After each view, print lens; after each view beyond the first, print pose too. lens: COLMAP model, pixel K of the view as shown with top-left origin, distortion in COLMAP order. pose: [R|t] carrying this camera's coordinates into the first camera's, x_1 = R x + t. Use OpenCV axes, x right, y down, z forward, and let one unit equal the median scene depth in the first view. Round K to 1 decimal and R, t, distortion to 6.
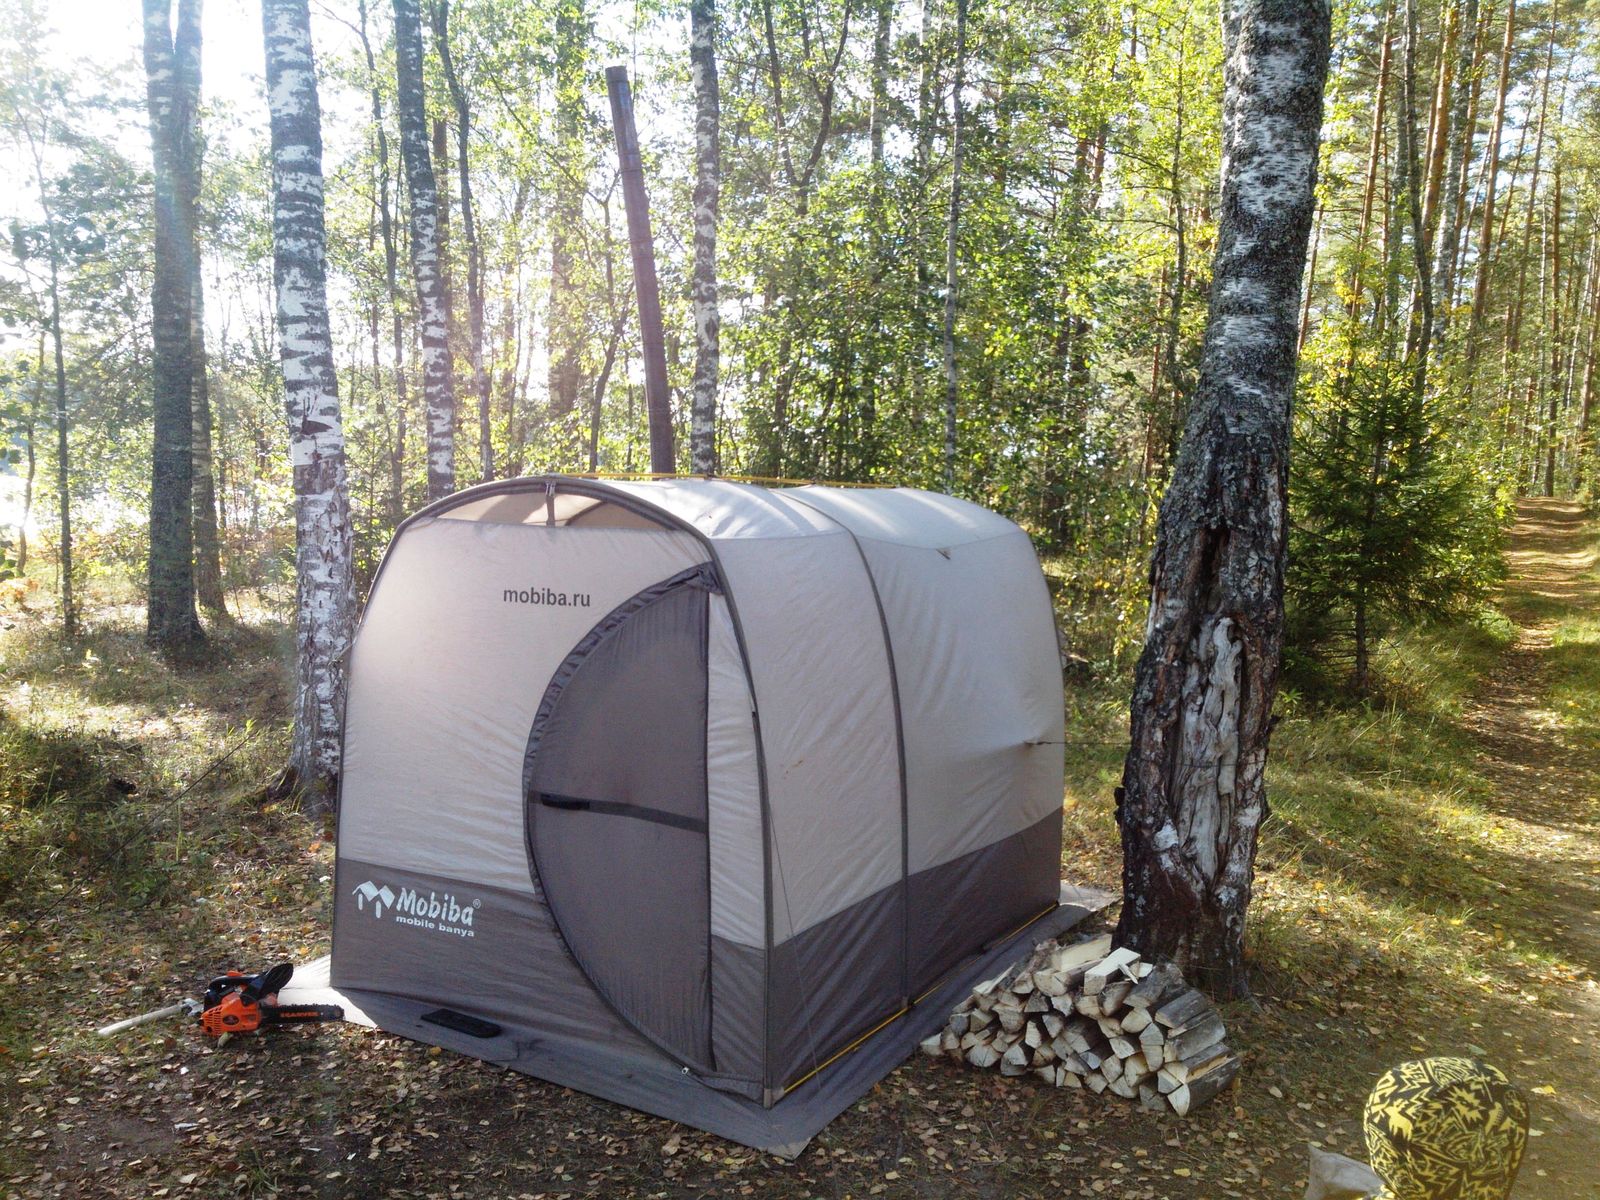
lens RADIAL K [[1542.0, 0, 792.1], [0, 1542.0, 603.2], [0, 0, 1]] dist [0.091081, -0.016632]
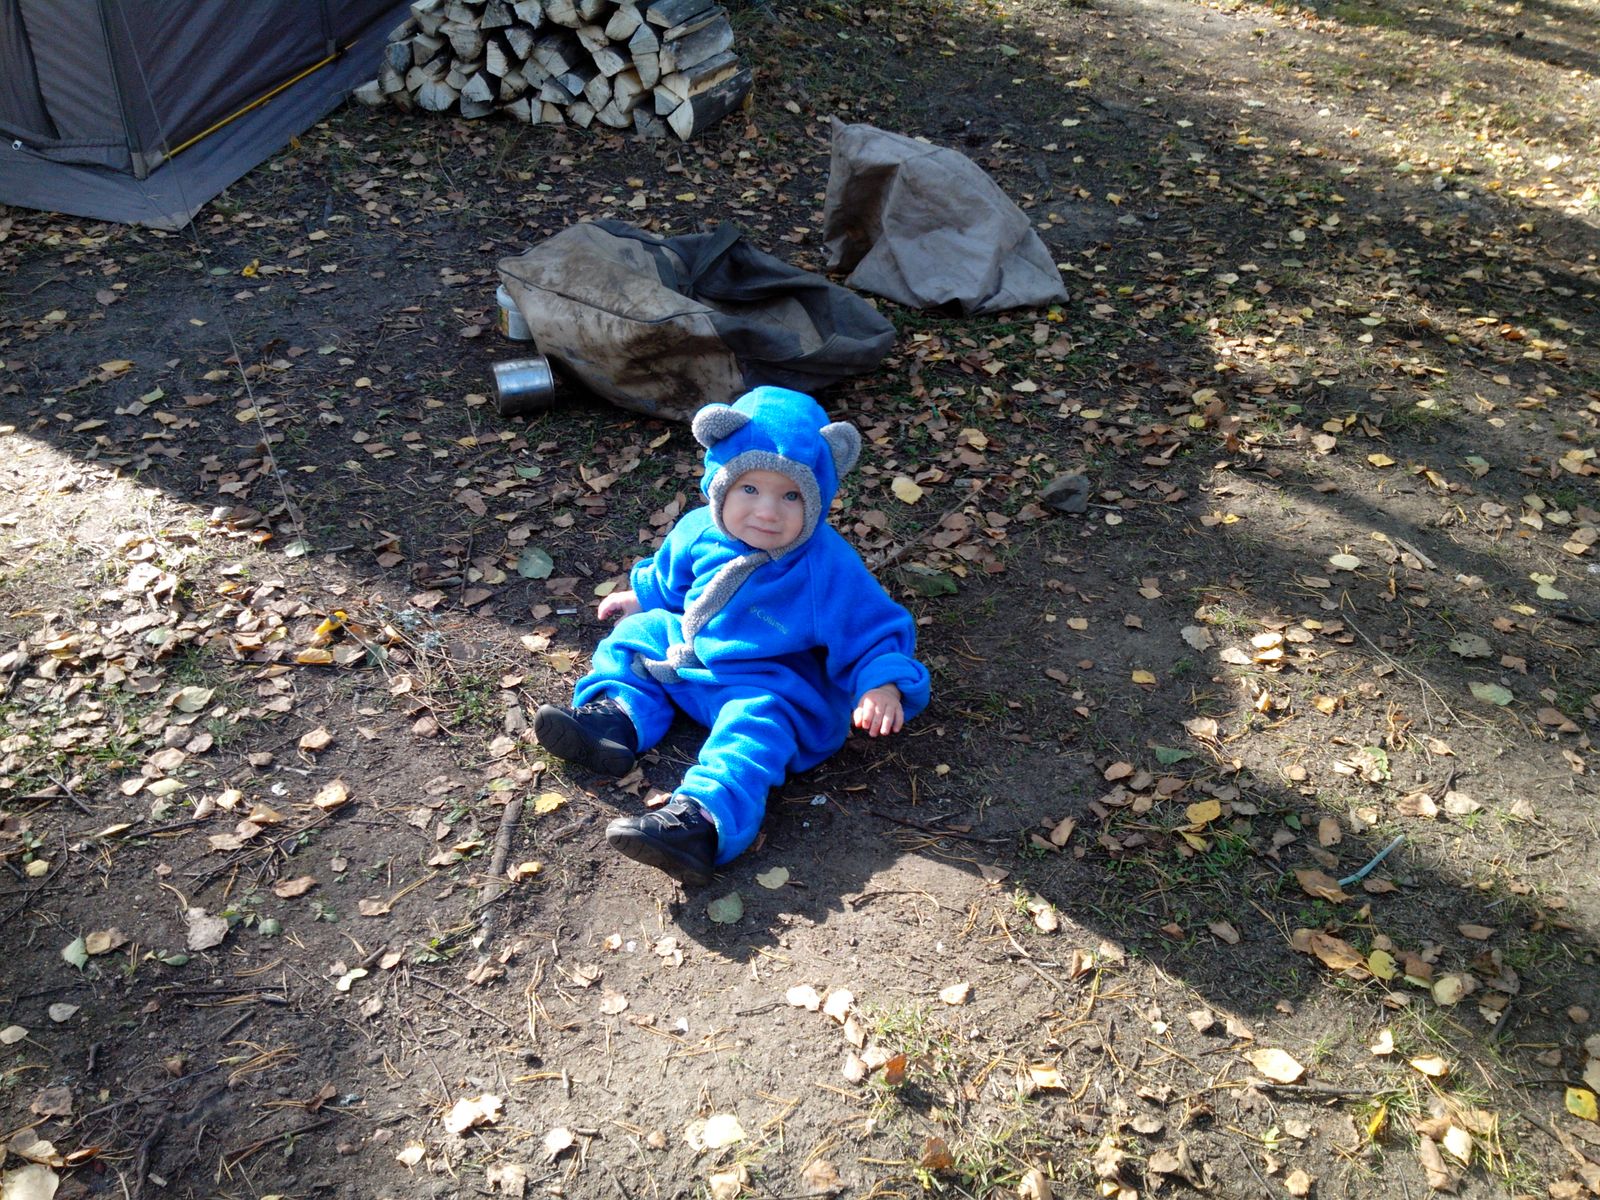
lens RADIAL K [[1542.0, 0, 801.7], [0, 1542.0, 599.6], [0, 0, 1]] dist [0.091081, -0.016632]
pose [[0.952818, -0.162131, 0.256616, 0.058147], [0.015847, 0.870819, 0.491348, 0.135161], [-0.303129, -0.464098, 0.832301, 0.188582]]
